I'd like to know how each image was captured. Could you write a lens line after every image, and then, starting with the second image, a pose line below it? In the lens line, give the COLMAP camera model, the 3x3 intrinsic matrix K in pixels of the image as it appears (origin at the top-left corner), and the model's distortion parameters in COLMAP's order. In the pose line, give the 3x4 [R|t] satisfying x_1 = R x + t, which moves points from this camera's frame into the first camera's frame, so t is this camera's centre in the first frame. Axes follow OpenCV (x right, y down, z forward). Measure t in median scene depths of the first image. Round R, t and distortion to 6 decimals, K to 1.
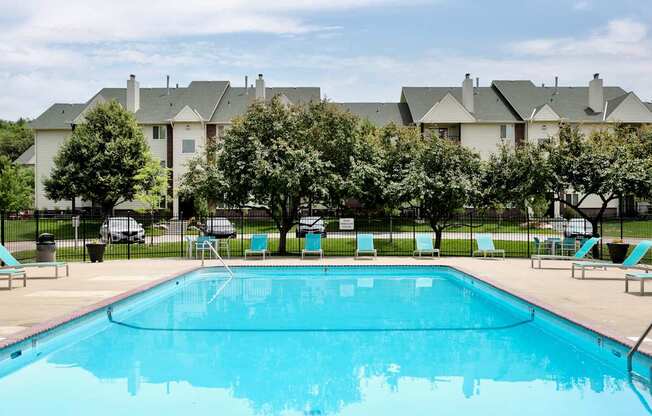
lens RADIAL K [[847.9, 0, 326.0], [0, 847.9, 208.0], [0, 0, 1]] dist [0.011311, 0.009506]
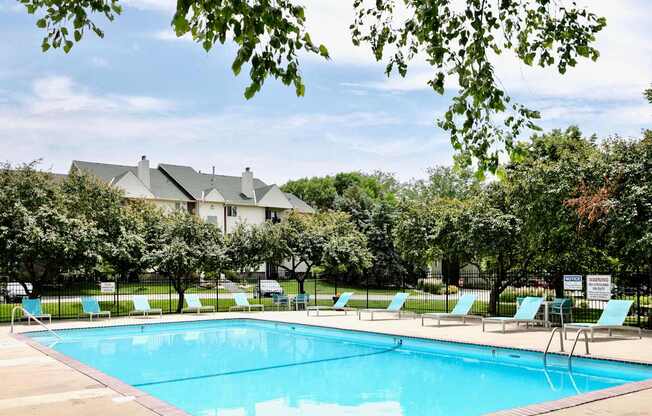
lens RADIAL K [[847.9, 0, 326.0], [0, 847.9, 208.0], [0, 0, 1]] dist [0.011311, 0.009506]
pose [[0.675423, 0.051818, 0.735607, -0.601381], [0.006162, 0.997097, -0.075896, 0.001395], [-0.737404, 0.055795, 0.673143, 0.055575]]
